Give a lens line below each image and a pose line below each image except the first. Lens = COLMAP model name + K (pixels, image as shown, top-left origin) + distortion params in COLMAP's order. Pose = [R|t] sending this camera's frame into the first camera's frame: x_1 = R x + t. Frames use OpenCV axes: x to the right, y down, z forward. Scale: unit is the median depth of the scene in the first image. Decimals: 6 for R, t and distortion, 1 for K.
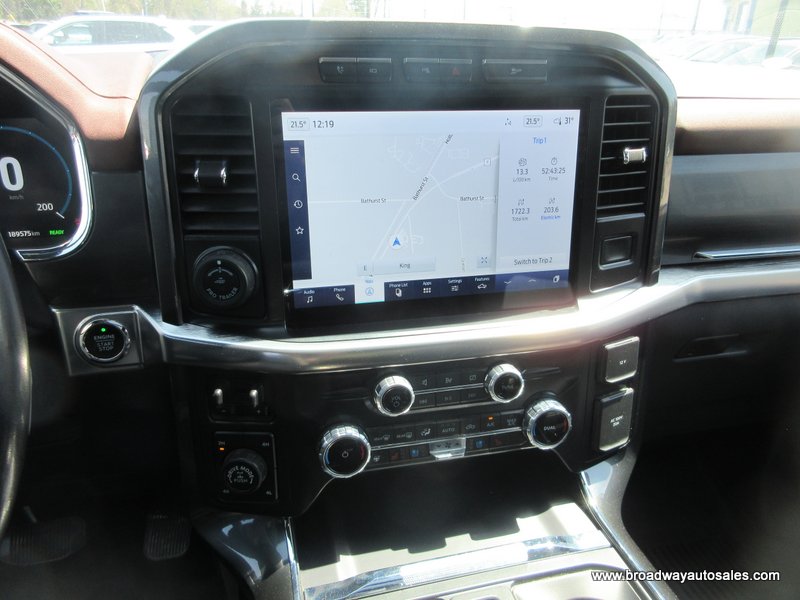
lens RADIAL K [[603.8, 0, 400.0], [0, 603.8, 300.0], [0, 0, 1]] dist [0.012004, -0.004014]
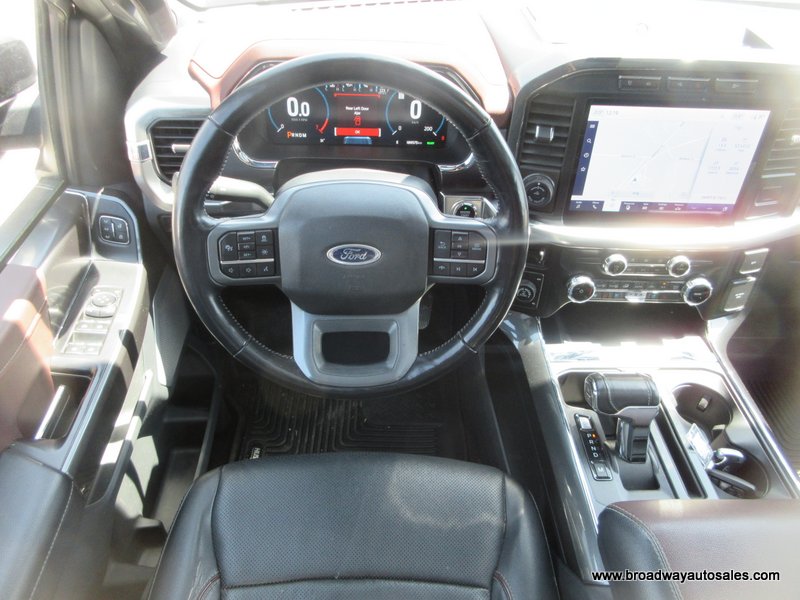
lens RADIAL K [[603.8, 0, 400.0], [0, 603.8, 300.0], [0, 0, 1]] dist [0.012004, -0.004014]
pose [[0.976063, 0.160070, -0.147240, -0.344640], [-0.108679, 0.945382, 0.307314, -0.224159], [0.188389, -0.283956, 0.940148, -0.841881]]
